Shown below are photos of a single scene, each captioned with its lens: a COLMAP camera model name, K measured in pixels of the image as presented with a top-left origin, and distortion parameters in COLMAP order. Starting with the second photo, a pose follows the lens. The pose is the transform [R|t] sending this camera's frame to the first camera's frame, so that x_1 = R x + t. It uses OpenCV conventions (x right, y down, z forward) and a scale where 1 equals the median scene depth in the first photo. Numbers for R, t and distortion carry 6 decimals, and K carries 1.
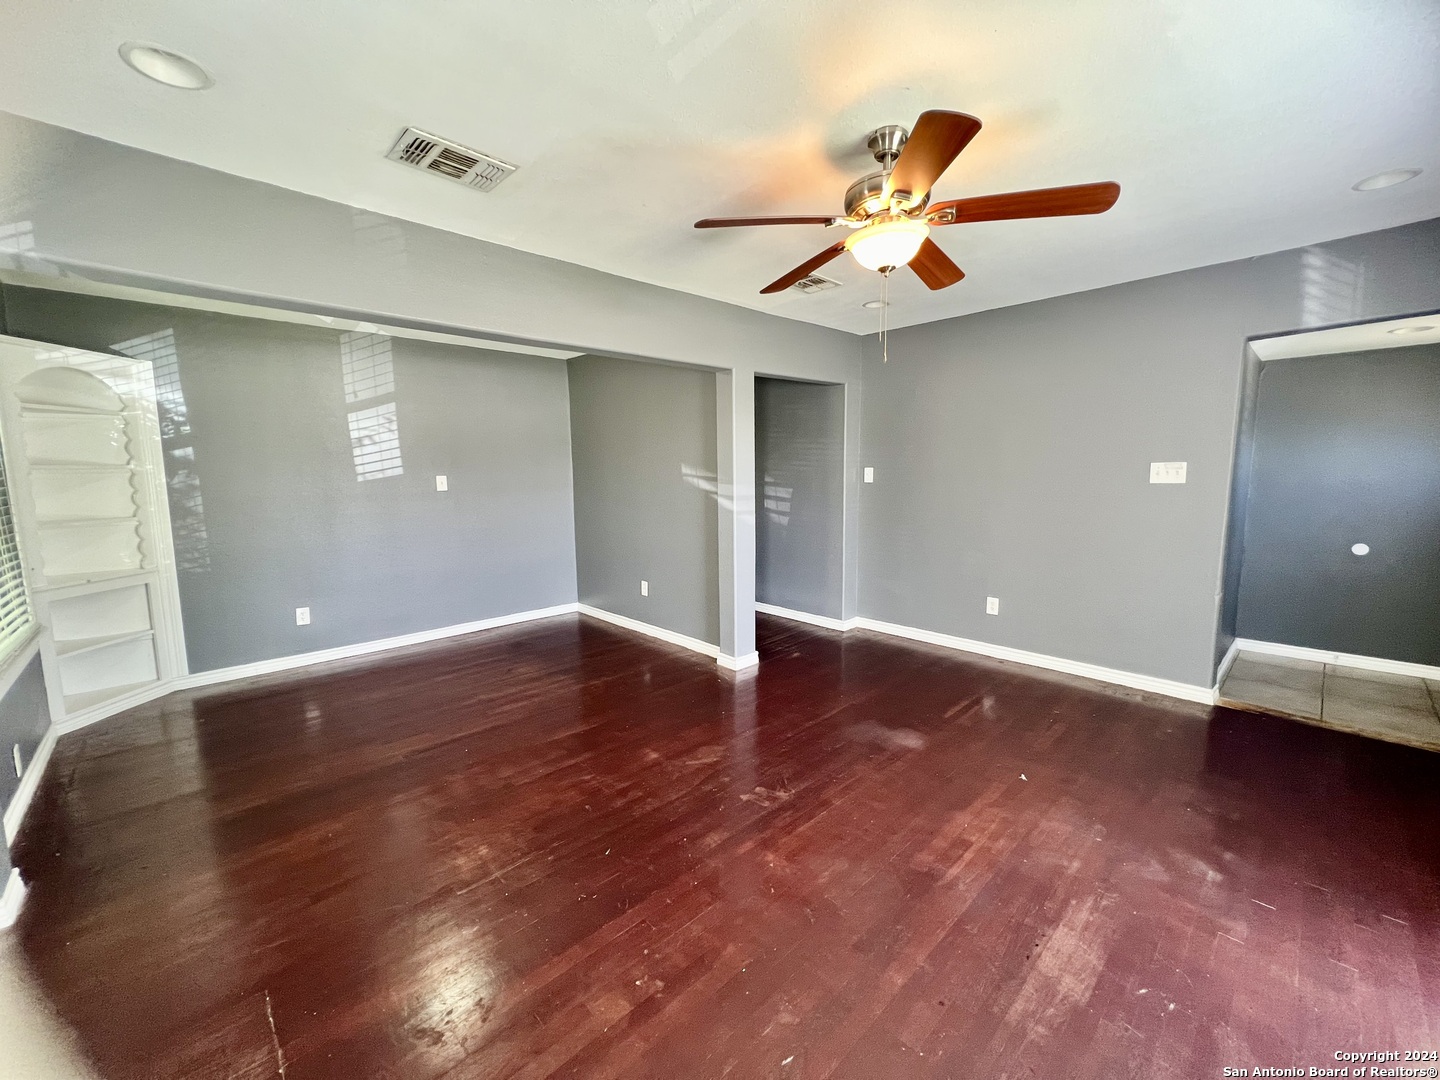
lens RADIAL K [[575.8, 0, 714.3], [0, 575.8, 542.6], [0, 0, 1]] dist [0.001772, 0.000300]
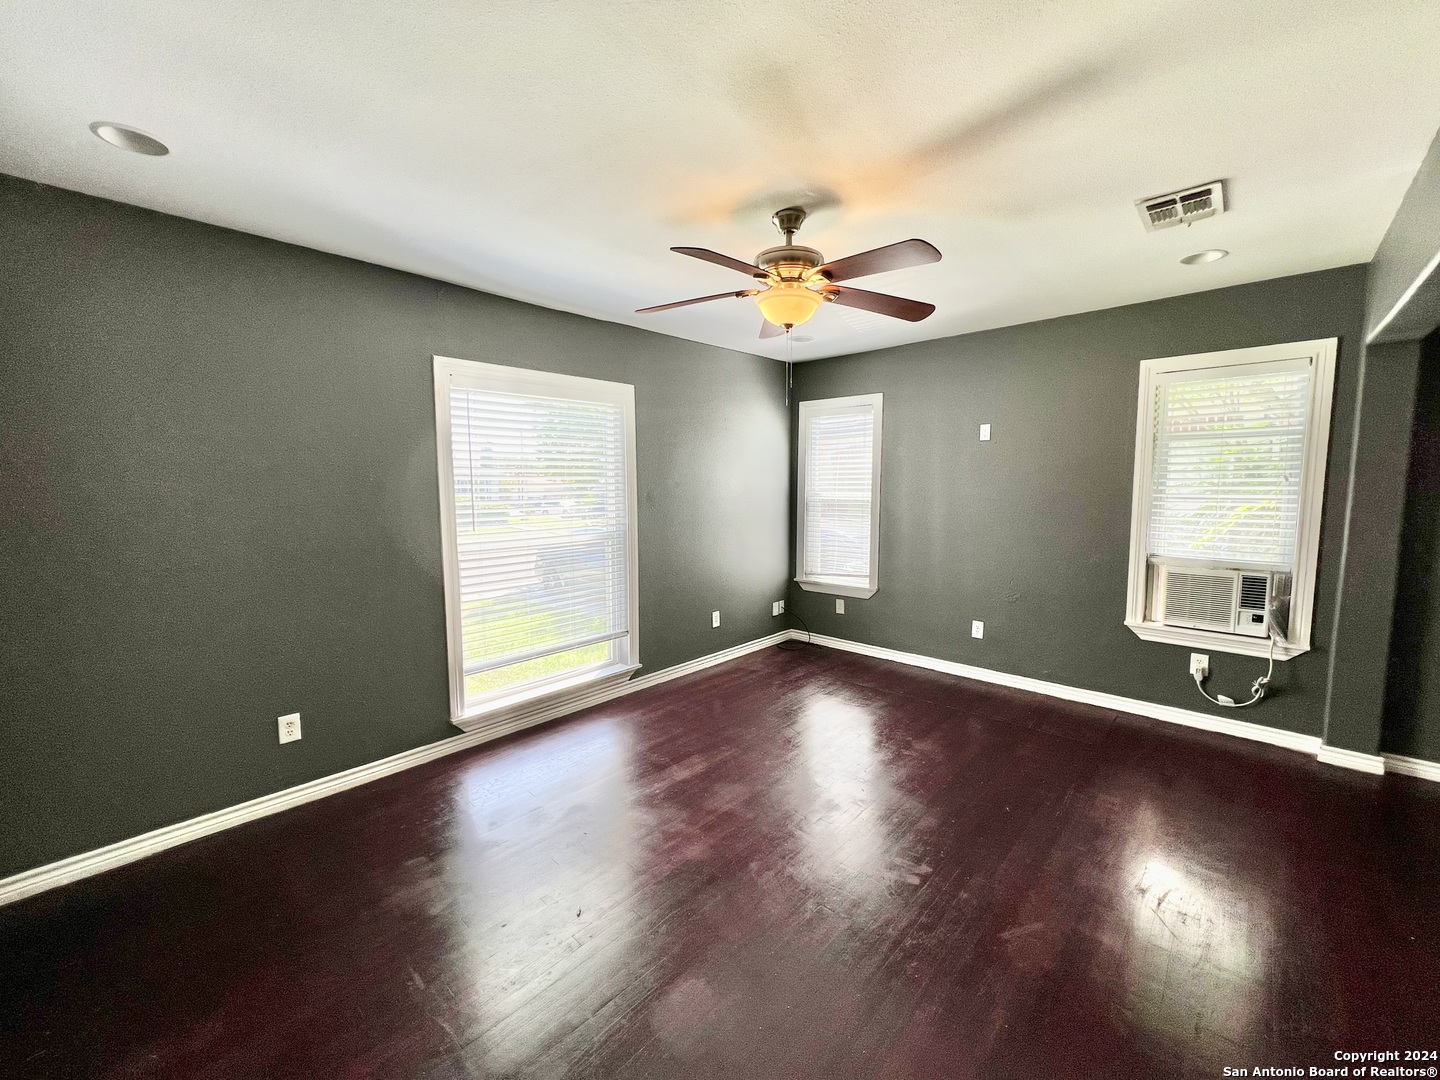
lens RADIAL K [[580.5, 0, 720.0], [0, 580.5, 540.0], [0, 0, 1]] dist [0.009599, 0.000129]
pose [[-0.997596, 0.025040, -0.064616, 0.253235], [0.009715, 0.973759, 0.227374, -0.153562], [0.068614, 0.226200, -0.971661, 1.068954]]
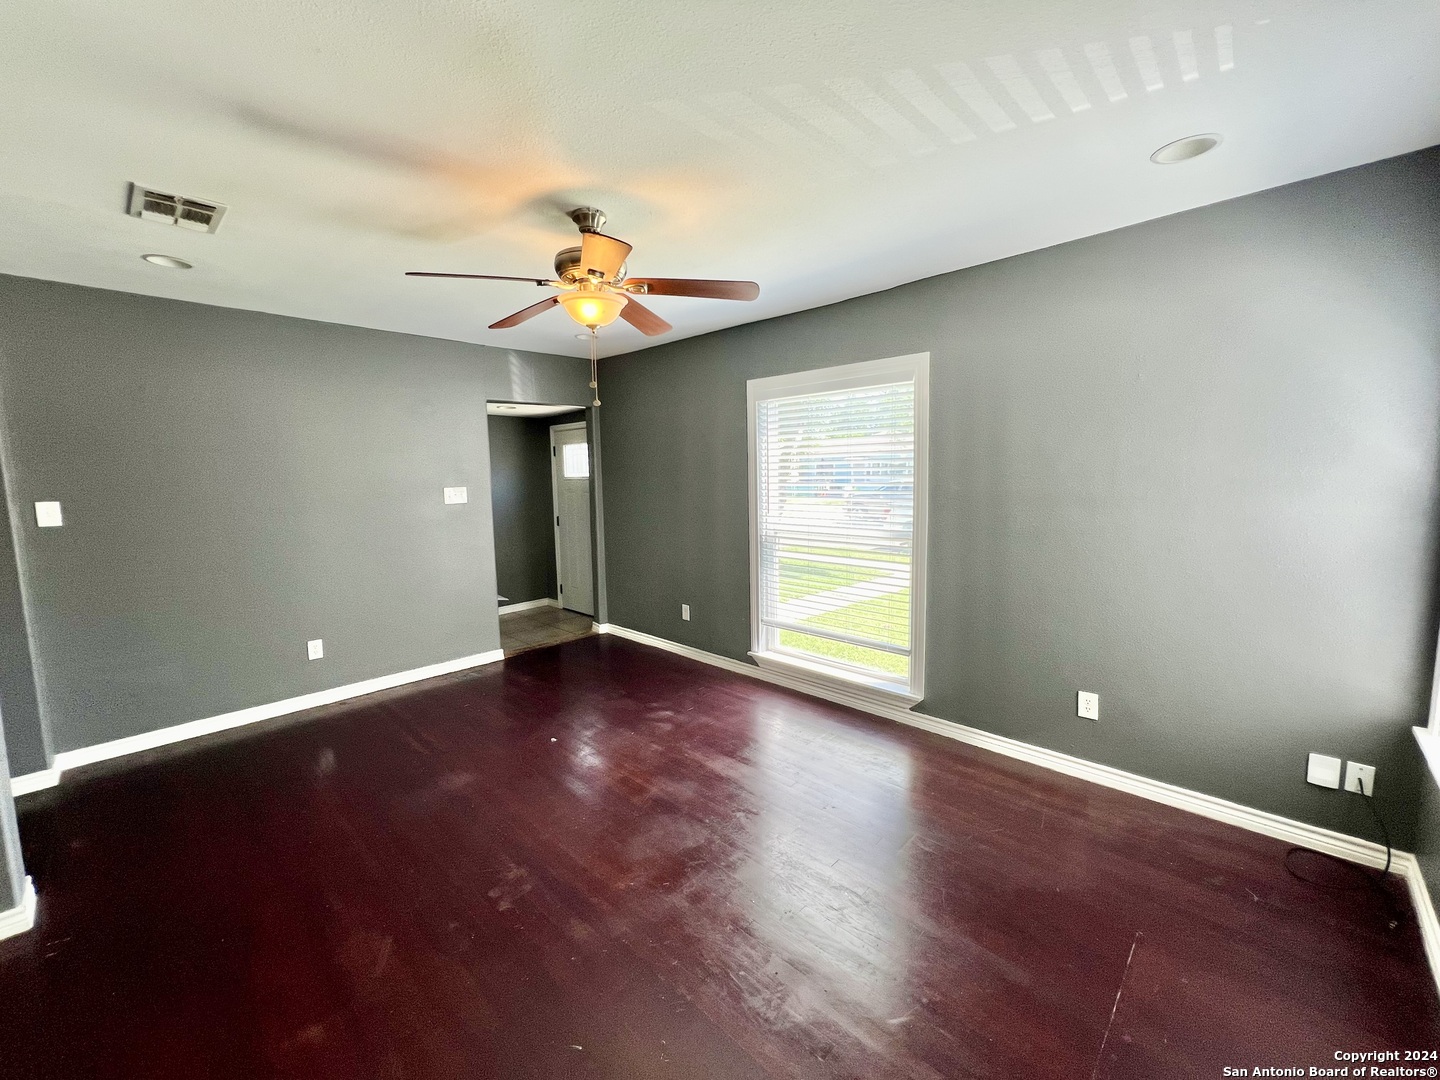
lens RADIAL K [[580.4, 0, 721.5], [0, 580.4, 536.0], [0, 0, 1]] dist [0.001759, 0.000298]
pose [[-0.053384, -0.095252, 0.994021, -0.446813], [0.145065, 0.984140, 0.102096, -0.066113], [-0.987981, 0.149648, -0.038720, 0.405490]]
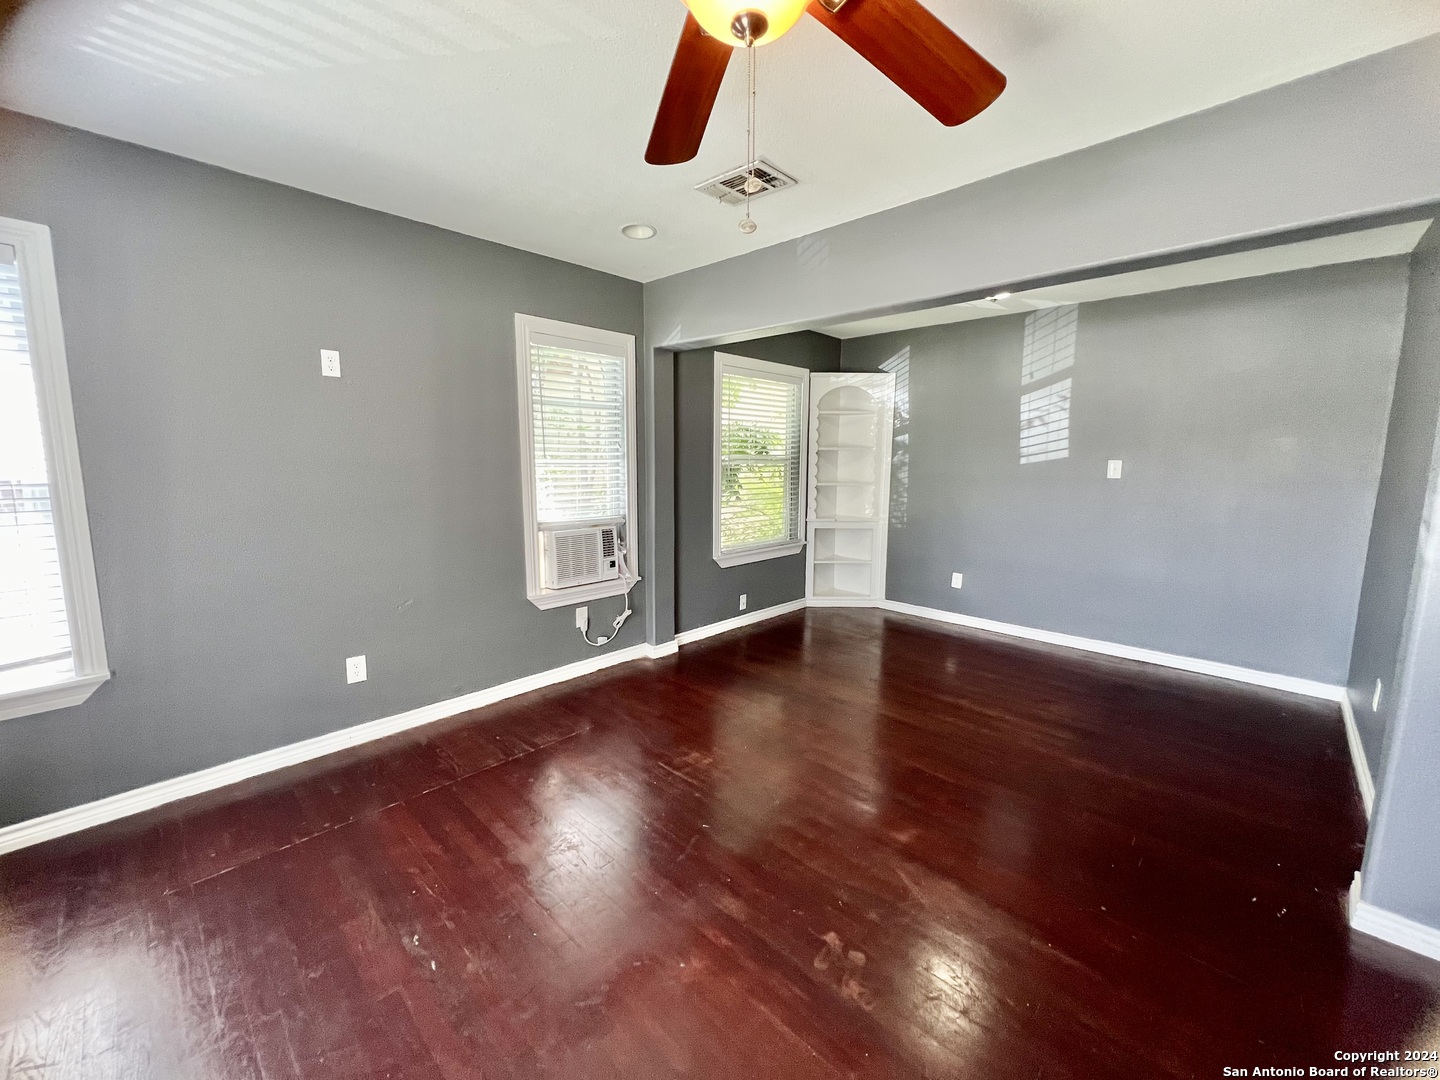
lens RADIAL K [[580.4, 0, 721.5], [0, 580.4, 536.0], [0, 0, 1]] dist [0.001759, 0.000298]
pose [[0.049756, 0.149350, -0.987532, 0.402976], [-0.132954, 0.980947, 0.141655, -0.062257], [0.989873, 0.124248, 0.068664, 0.475381]]
